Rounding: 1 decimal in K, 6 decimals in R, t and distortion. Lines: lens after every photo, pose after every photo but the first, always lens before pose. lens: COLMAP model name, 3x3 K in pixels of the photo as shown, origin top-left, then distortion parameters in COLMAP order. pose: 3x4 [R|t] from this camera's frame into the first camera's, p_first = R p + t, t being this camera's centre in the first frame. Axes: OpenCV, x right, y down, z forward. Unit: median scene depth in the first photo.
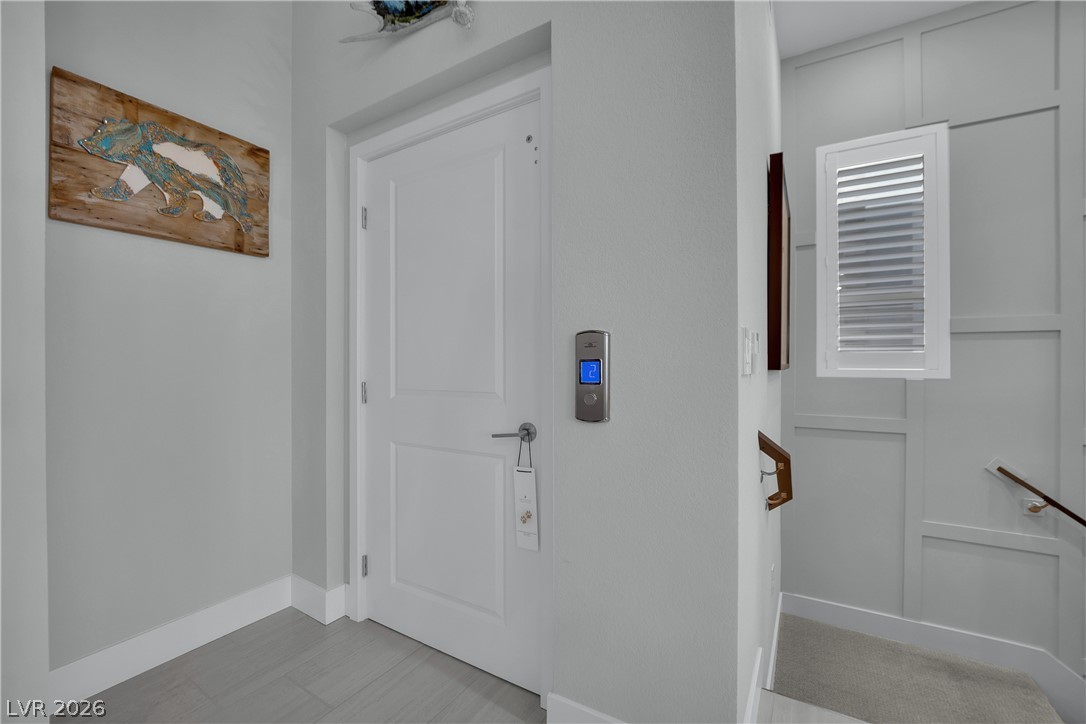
lens RADIAL K [[446.4, 0, 550.5], [0, 446.4, 363.8], [0, 0, 1]] dist [-0.020397, 0.001097]
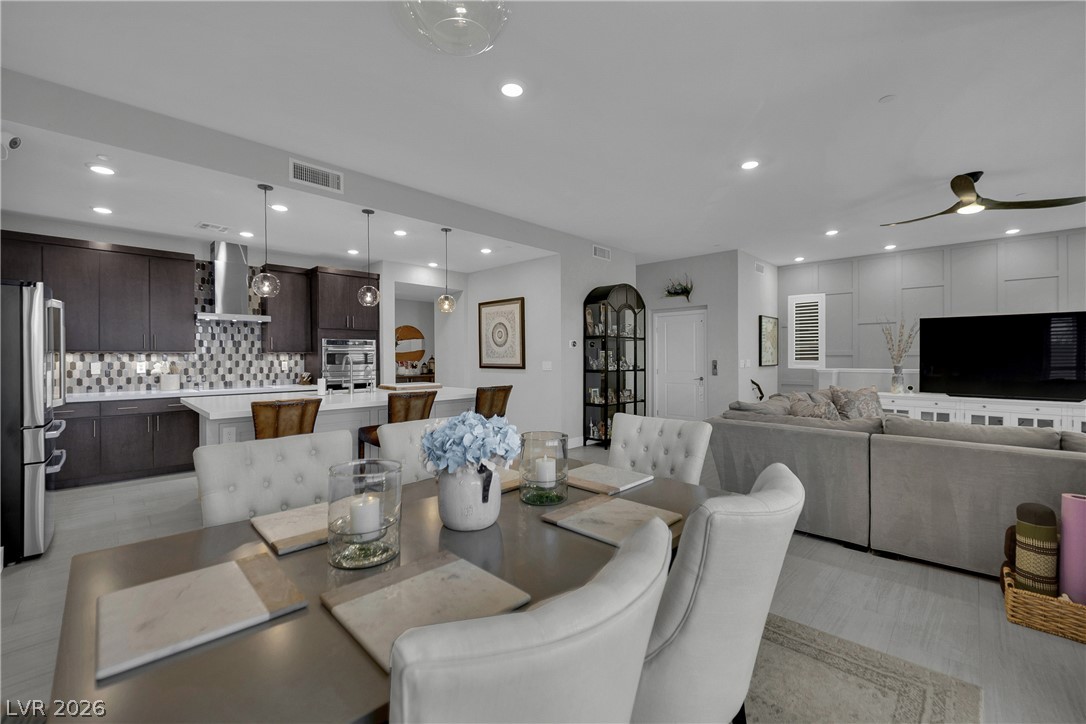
lens RADIAL K [[446.4, 0, 538.0], [0, 446.4, 360.7], [0, 0, 1]] dist [-0.020397, 0.001097]
pose [[0.964574, -0.002520, -0.263801, -0.396413], [0.002232, 0.999997, -0.001389, -0.036932], [0.263804, 0.000751, 0.964576, -3.405733]]
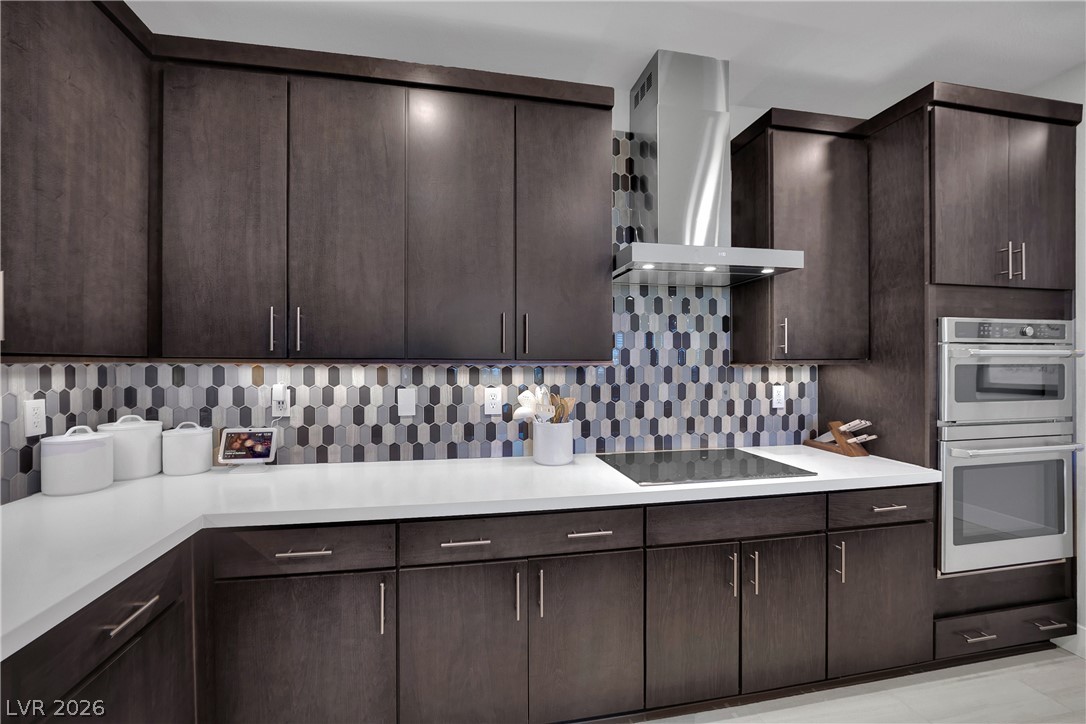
lens RADIAL K [[446.4, 0, 545.0], [0, 446.4, 366.7], [0, 0, 1]] dist [-0.020397, 0.001097]
pose [[0.650984, -0.000207, -0.759091, -2.528592], [-0.006383, 0.999963, -0.005747, -0.081019], [0.759064, 0.008586, 0.650959, -2.072865]]
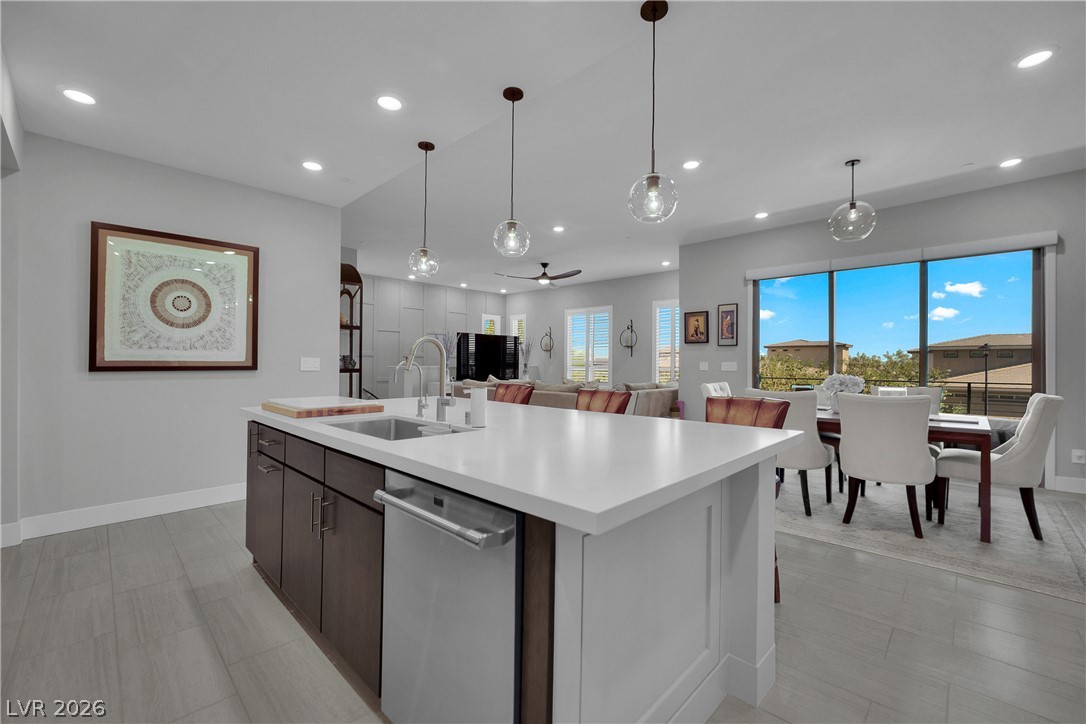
lens RADIAL K [[446.4, 0, 531.6], [0, 446.4, 356.7], [0, 0, 1]] dist [-0.020397, 0.001097]
pose [[0.259671, 0.011491, 0.965629, -3.044081], [0.003604, 0.999911, -0.012868, -0.005014], [-0.965690, 0.006822, 0.259606, -1.863096]]
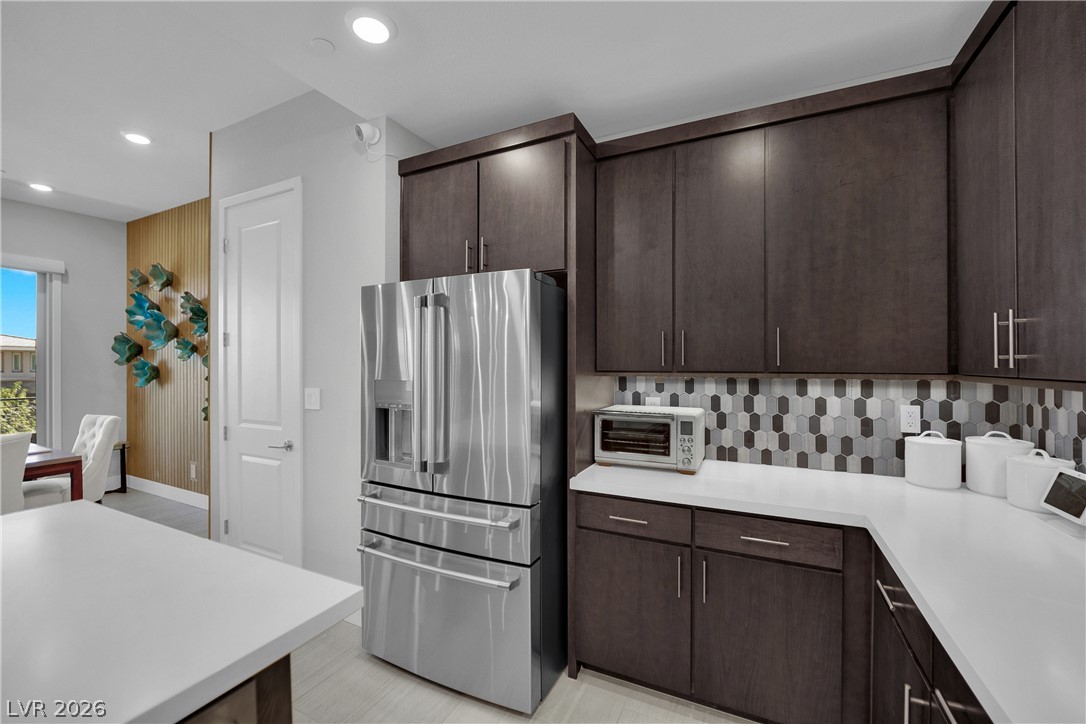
lens RADIAL K [[446.4, 0, 548.5], [0, 446.4, 367.3], [0, 0, 1]] dist [-0.020397, 0.001097]
pose [[-0.997578, -0.005949, -0.069305, -2.783138], [-0.006873, 0.999891, 0.013103, -0.117456], [0.069219, 0.013548, -0.997509, -1.306965]]
